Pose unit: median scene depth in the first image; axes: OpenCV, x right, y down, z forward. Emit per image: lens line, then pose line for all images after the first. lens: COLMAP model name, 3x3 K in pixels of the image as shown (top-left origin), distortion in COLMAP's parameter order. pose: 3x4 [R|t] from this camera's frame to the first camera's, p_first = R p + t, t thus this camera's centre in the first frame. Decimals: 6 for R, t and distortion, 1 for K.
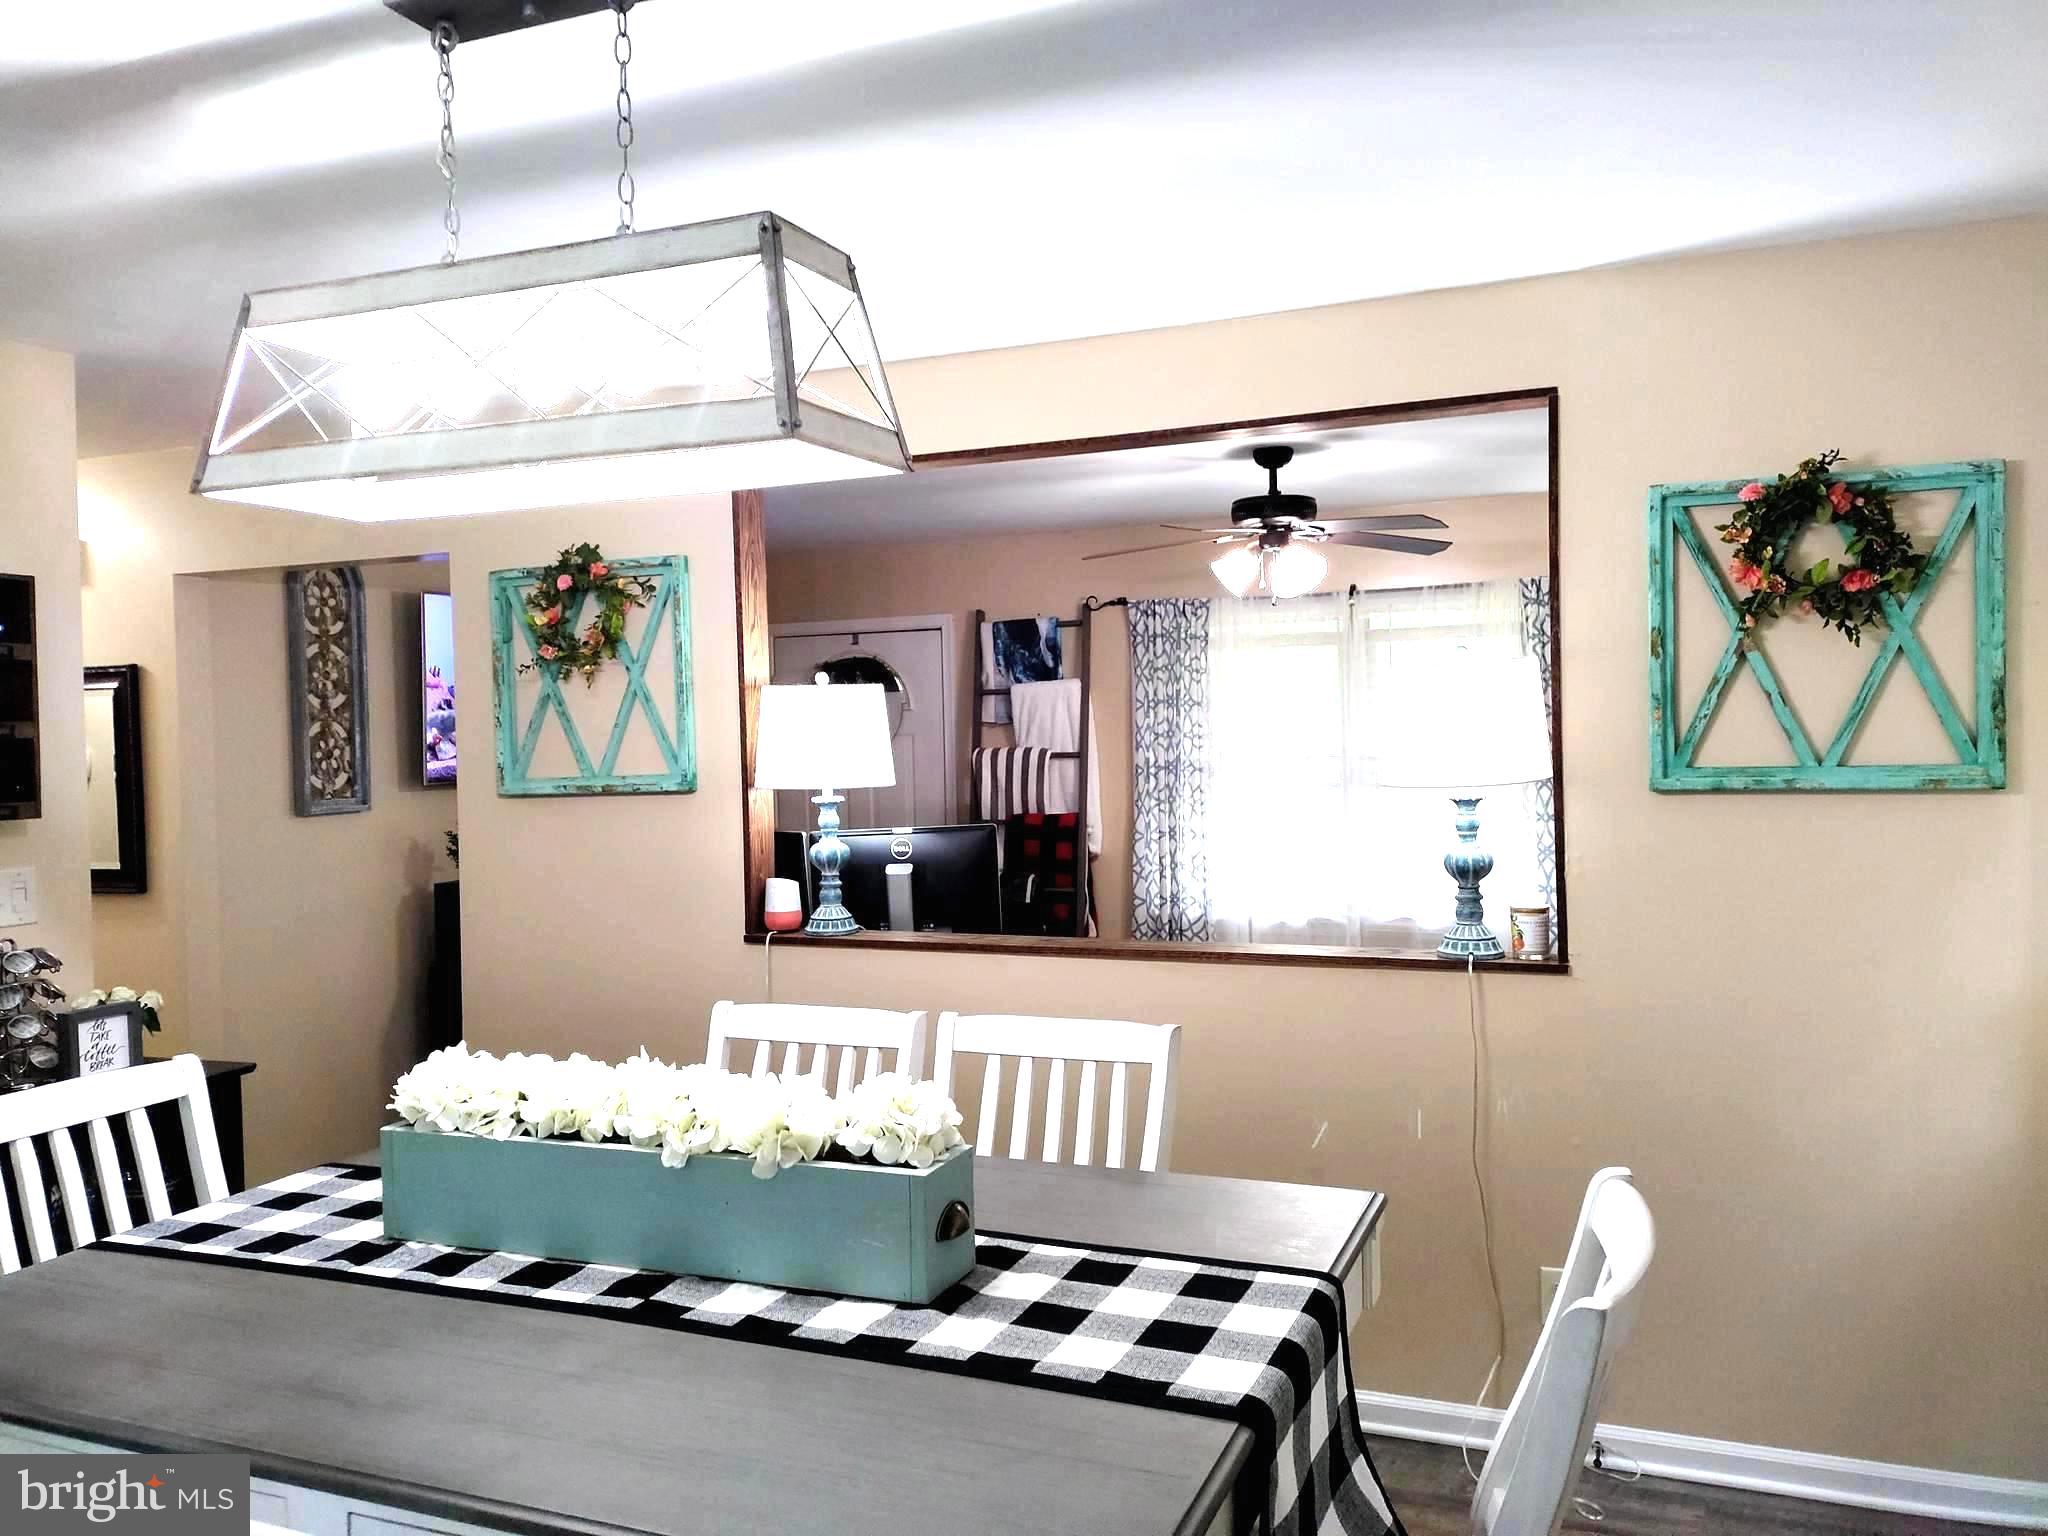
lens RADIAL K [[1550.2, 0, 1029.7], [0, 1550.2, 766.7], [0, 0, 1]] dist [0.016311, 0.002913]
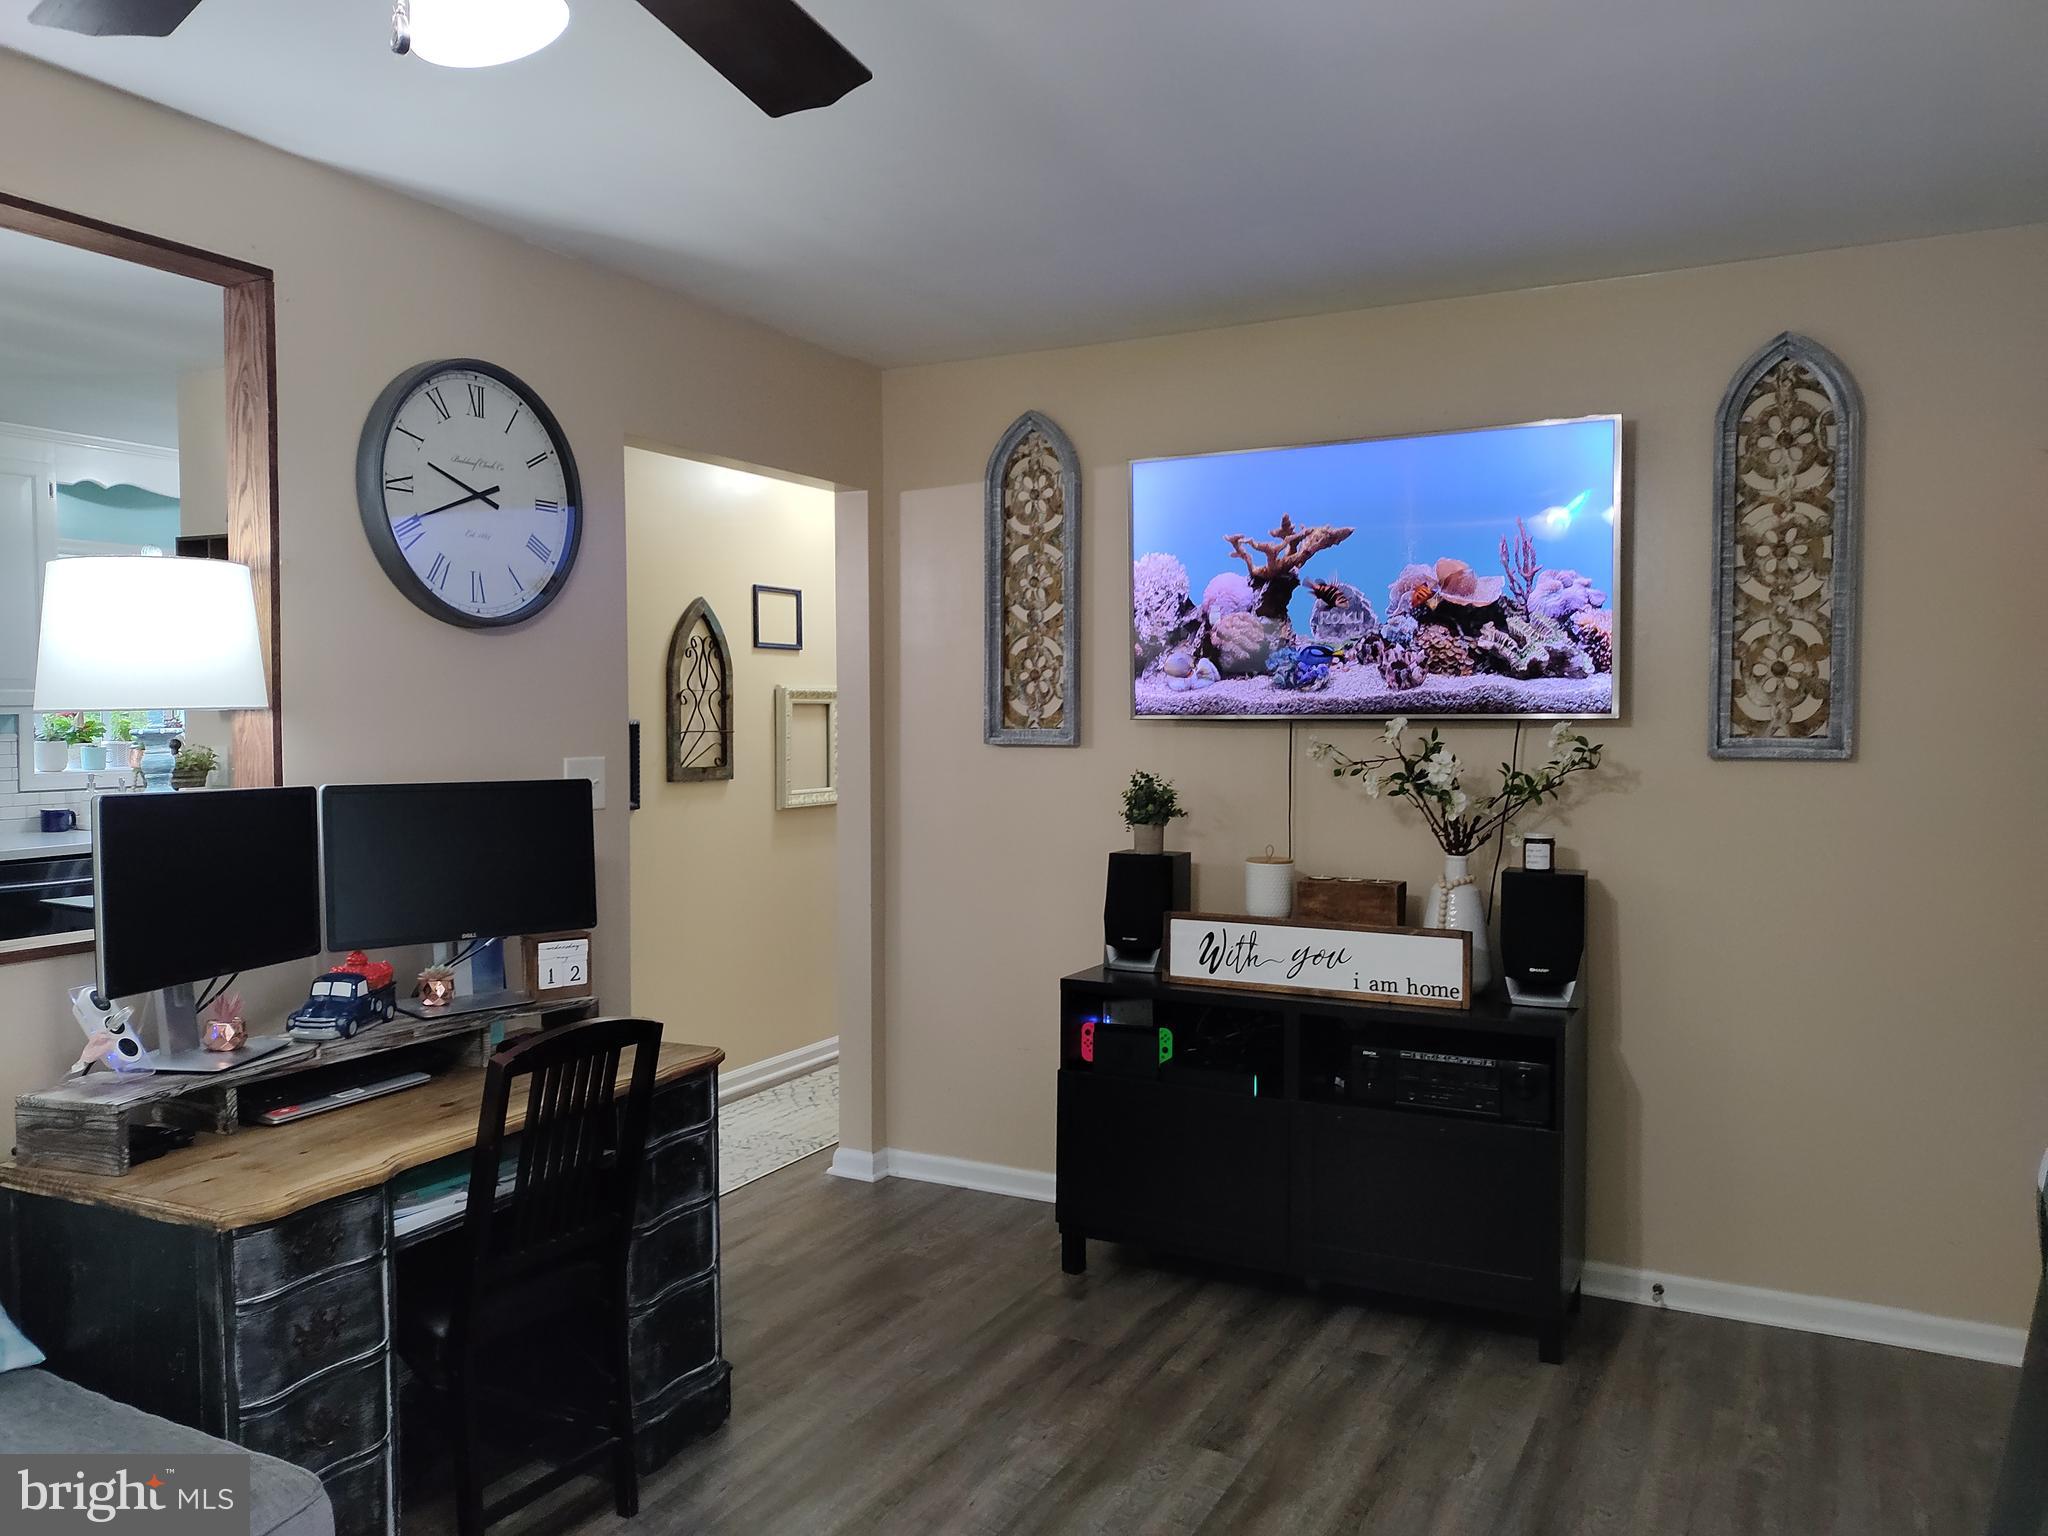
lens RADIAL K [[1550.2, 0, 1029.1], [0, 1550.2, 768.4], [0, 0, 1]] dist [0.016311, 0.002913]
pose [[-0.091360, 0.062714, -0.993841, 0.390124], [-0.028498, 0.997442, 0.065561, -0.012804], [0.995410, 0.034312, -0.089339, 1.073442]]
